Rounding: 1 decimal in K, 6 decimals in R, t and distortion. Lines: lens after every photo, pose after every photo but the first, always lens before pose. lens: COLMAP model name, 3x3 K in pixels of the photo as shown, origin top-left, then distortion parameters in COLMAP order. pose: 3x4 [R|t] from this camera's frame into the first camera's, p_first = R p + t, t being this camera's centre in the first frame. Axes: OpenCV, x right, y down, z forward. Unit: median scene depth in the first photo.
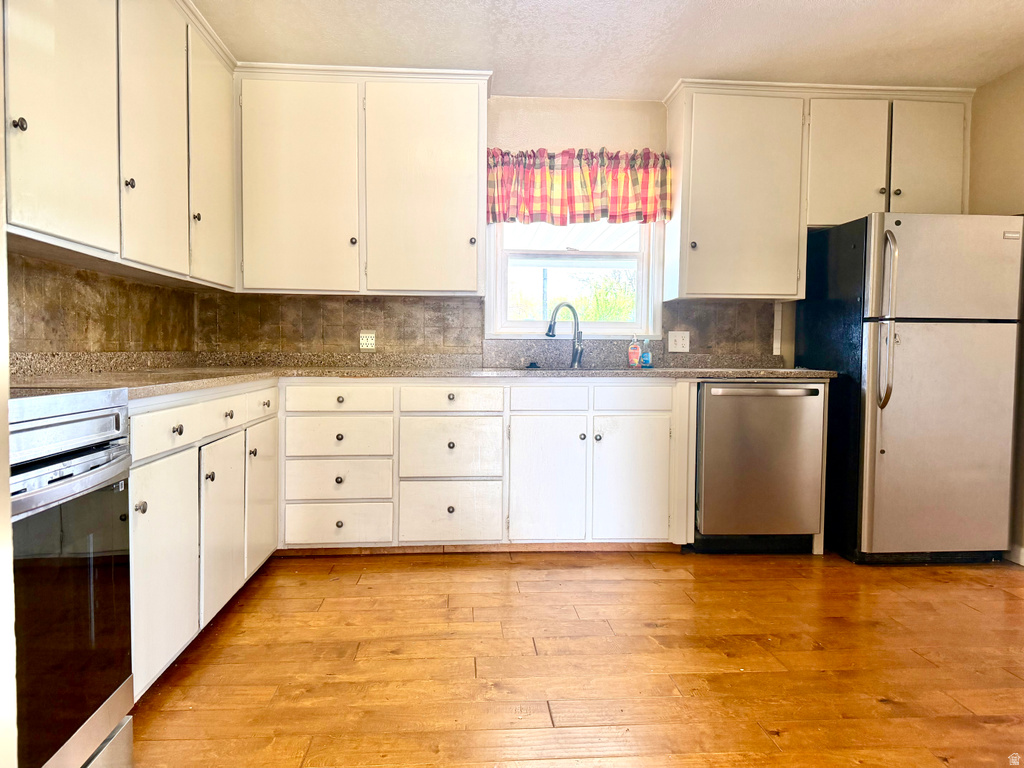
lens RADIAL K [[722.7, 0, 512.0], [0, 722.7, 384.0], [0, 0, 1]] dist [0.176488, -0.272339]
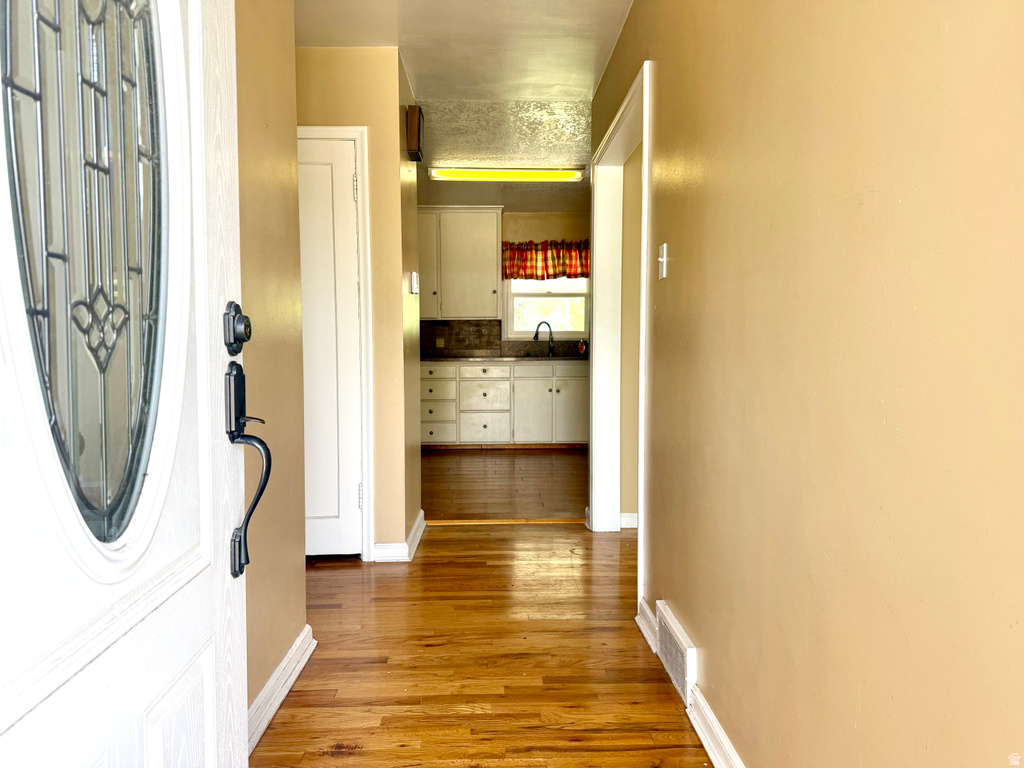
lens RADIAL K [[722.7, 0, 512.0], [0, 722.7, 384.0], [0, 0, 1]] dist [0.176488, -0.272339]
pose [[0.999313, -0.007262, -0.036349, 0.059375], [0.007681, 0.999906, 0.011396, 0.029180], [0.036262, -0.011668, 0.999274, -0.914272]]
